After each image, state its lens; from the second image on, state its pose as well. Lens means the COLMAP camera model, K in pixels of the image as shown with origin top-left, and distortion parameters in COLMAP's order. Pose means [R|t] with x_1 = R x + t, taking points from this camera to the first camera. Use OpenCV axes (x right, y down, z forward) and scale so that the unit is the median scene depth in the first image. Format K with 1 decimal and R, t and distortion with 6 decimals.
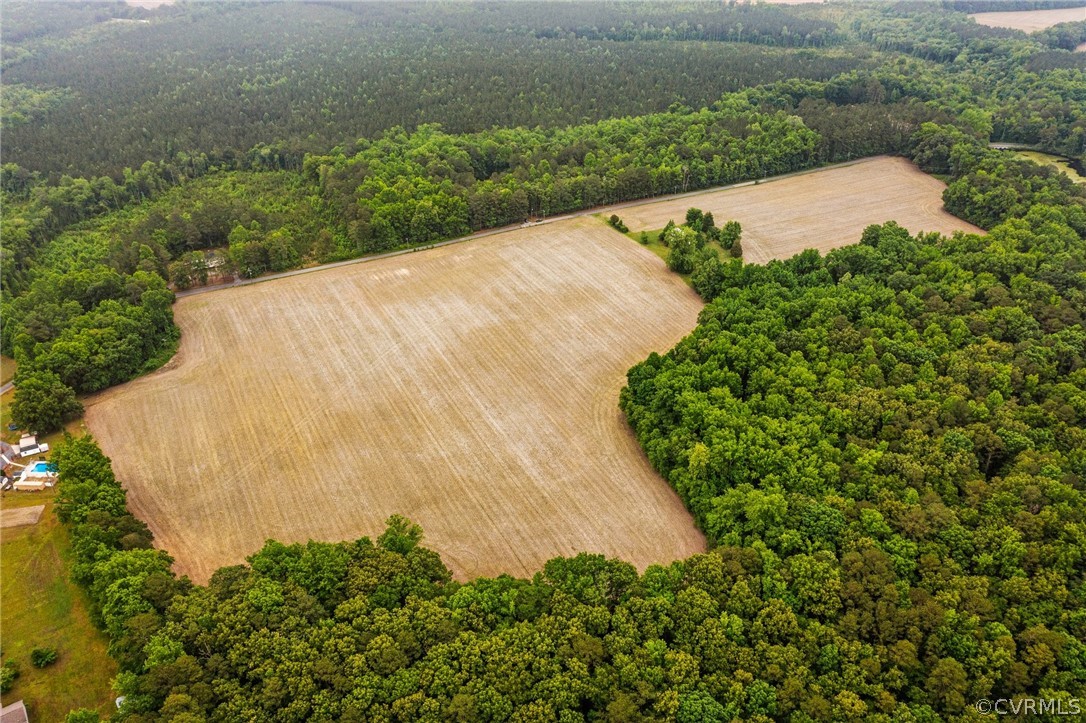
lens RADIAL K [[874.2, 0, 541.7], [0, 874.2, 348.6], [0, 0, 1]] dist [-0.028891, 0.013027]
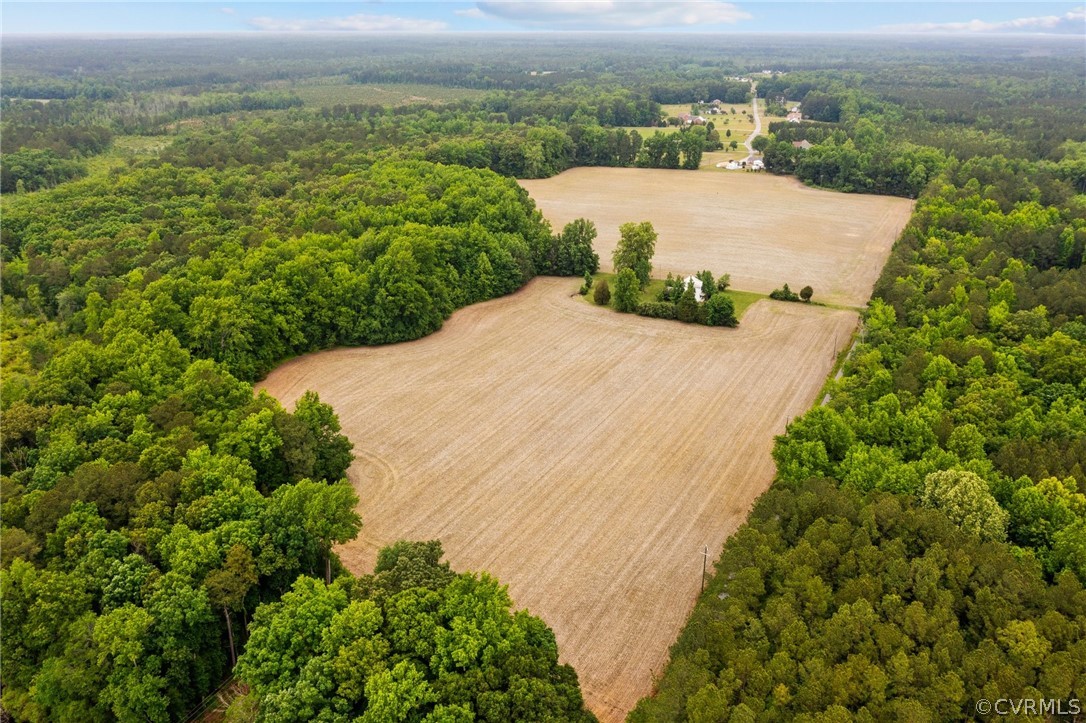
lens RADIAL K [[874.2, 0, 541.7], [0, 874.2, 348.6], [0, 0, 1]] dist [-0.028891, 0.013027]
pose [[-0.785808, 0.239194, -0.570343, 0.678660], [-0.296865, 0.663126, 0.687121, -0.555977], [0.542565, 0.709260, -0.450082, 1.331870]]
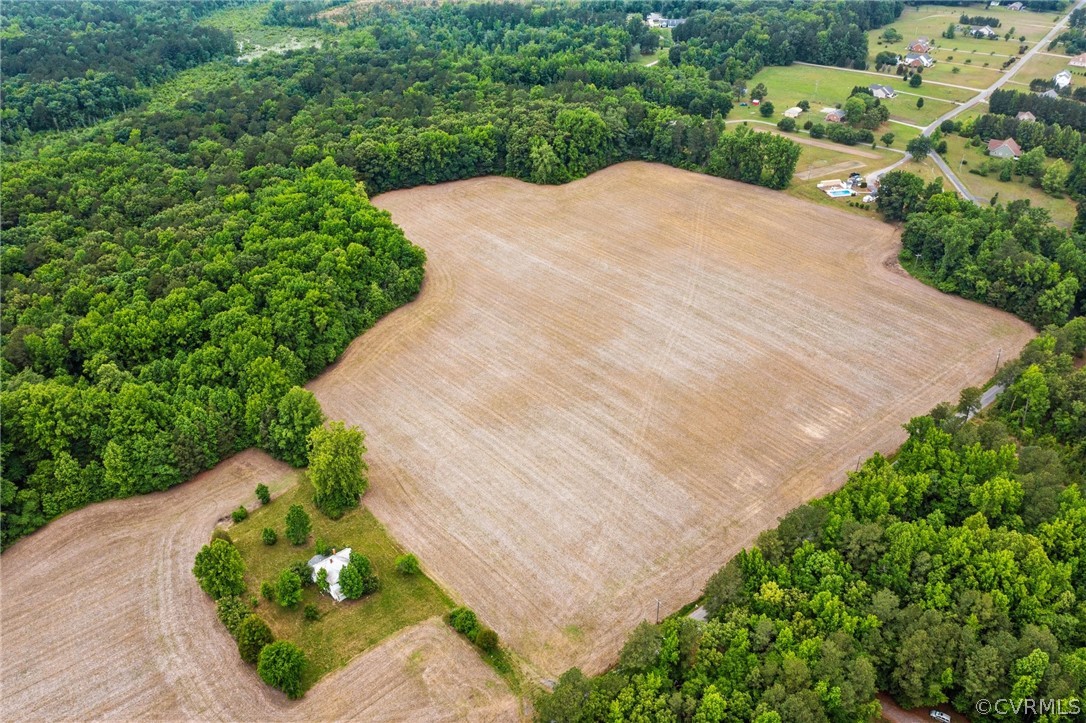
lens RADIAL K [[848.8, 0, 543.0], [0, 848.8, 361.5], [0, 0, 1]] dist [-0.031553, -0.004700]
pose [[-0.968725, 0.162033, -0.187928, 0.121469], [-0.097336, 0.448515, 0.888459, -0.605294], [0.228248, 0.878965, -0.418716, 1.158742]]
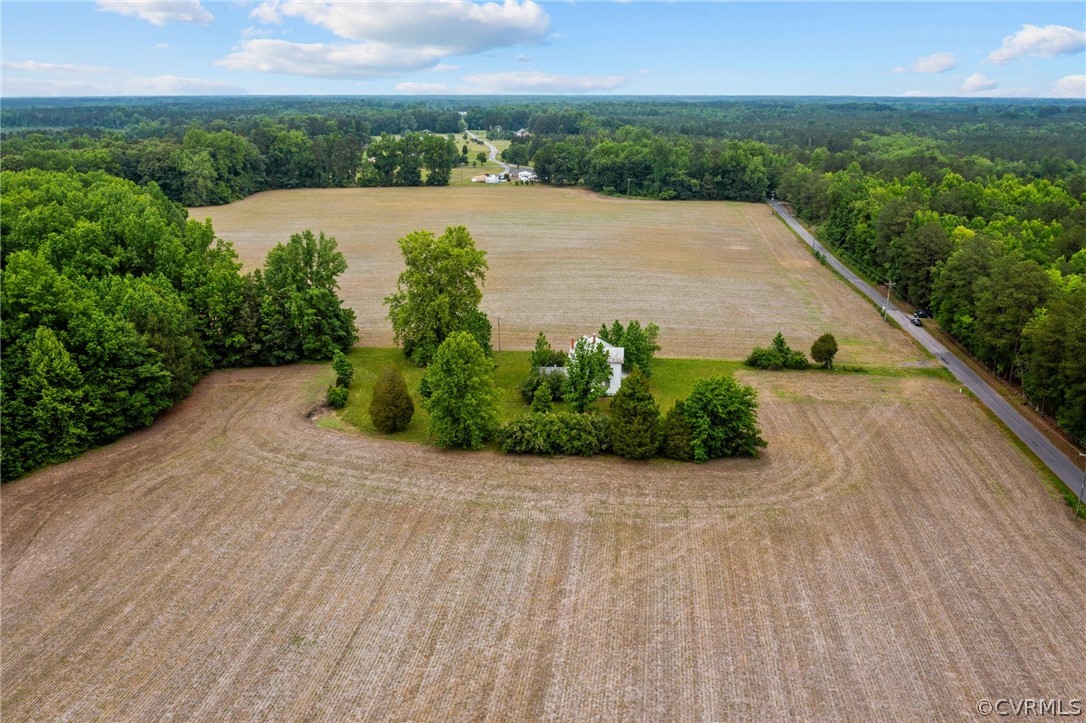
lens RADIAL K [[874.2, 0, 541.7], [0, 874.2, 348.6], [0, 0, 1]] dist [-0.028891, 0.013027]
pose [[-0.523628, 0.267323, -0.808920, 0.418939], [-0.419824, 0.745241, 0.518038, -0.288975], [0.741324, 0.610864, -0.278000, 1.109220]]
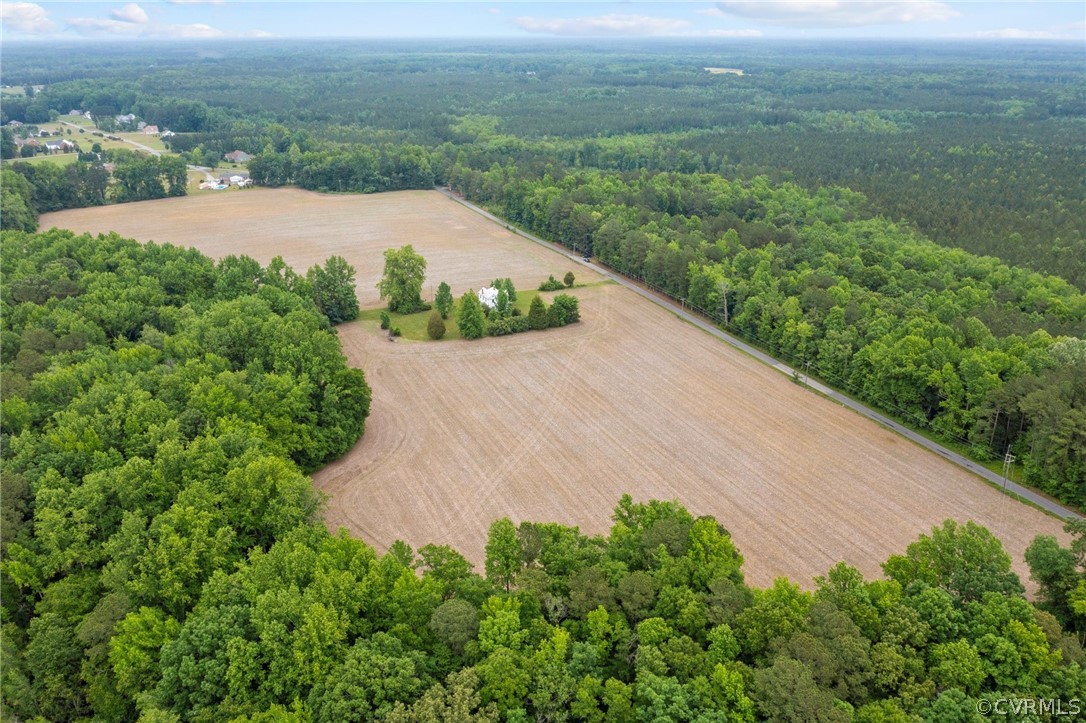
lens RADIAL K [[864.3, 0, 543.0], [0, 864.3, 361.5], [0, 0, 1]] dist [-0.021213, -0.004775]
pose [[-0.011397, 0.384642, -0.922996, 0.822707], [-0.506674, 0.793562, 0.336959, -0.348148], [0.862063, 0.471498, 0.185843, 0.969803]]
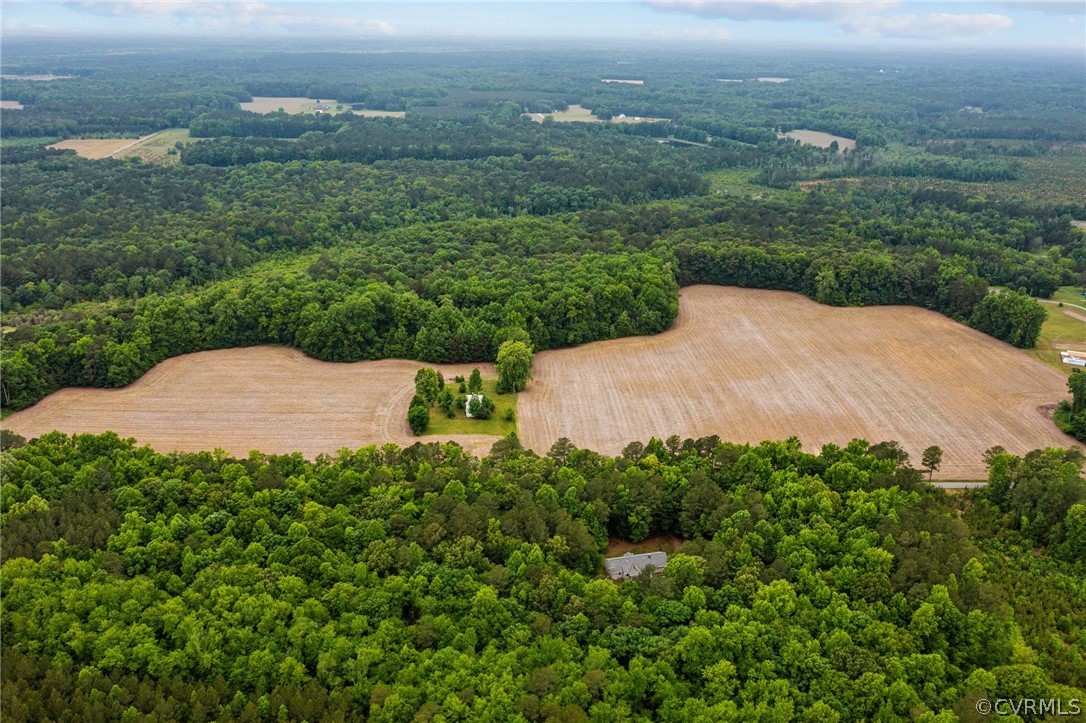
lens RADIAL K [[910.8, 0, 543.0], [0, 910.8, 361.5], [0, 0, 1]] dist [-0.044605, 0.000775]
pose [[-0.911193, -0.131446, 0.390447, -0.237225], [0.217484, 0.651444, 0.726857, -0.788552], [-0.349898, 0.747223, -0.565004, 1.485518]]
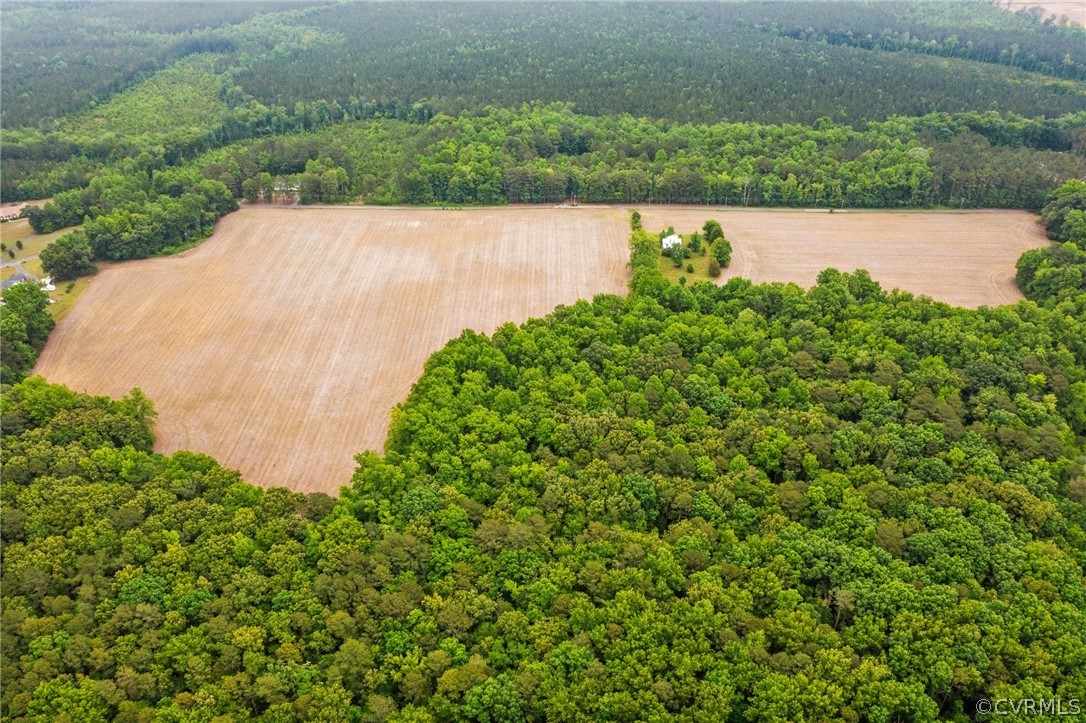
lens RADIAL K [[874.2, 0, 541.7], [0, 874.2, 348.6], [0, 0, 1]] dist [-0.028891, 0.013027]
pose [[0.884856, 0.246311, -0.395425, 0.458832], [-0.240054, 0.968506, 0.066107, -0.046619], [0.399254, 0.036428, 0.916116, 0.057616]]
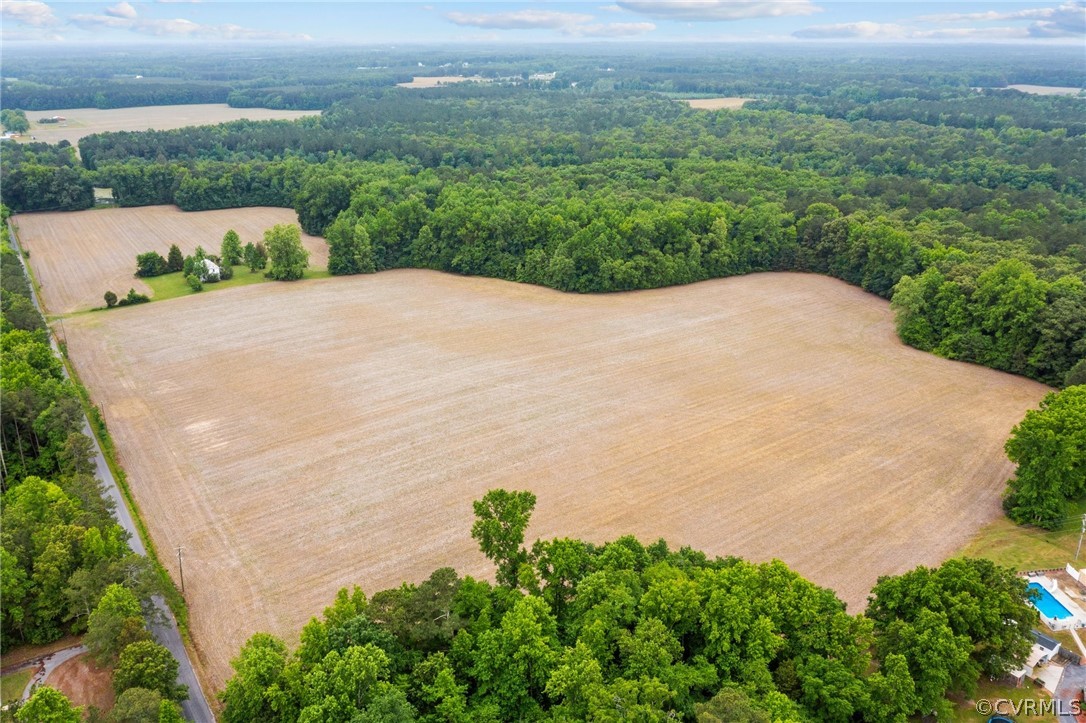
lens RADIAL K [[864.3, 0, 543.0], [0, 864.3, 361.5], [0, 0, 1]] dist [-0.021213, -0.004775]
pose [[-0.153115, -0.329112, 0.931795, -0.642031], [0.507987, 0.782581, 0.359883, -0.196204], [-0.847647, 0.528443, 0.047360, 0.788933]]
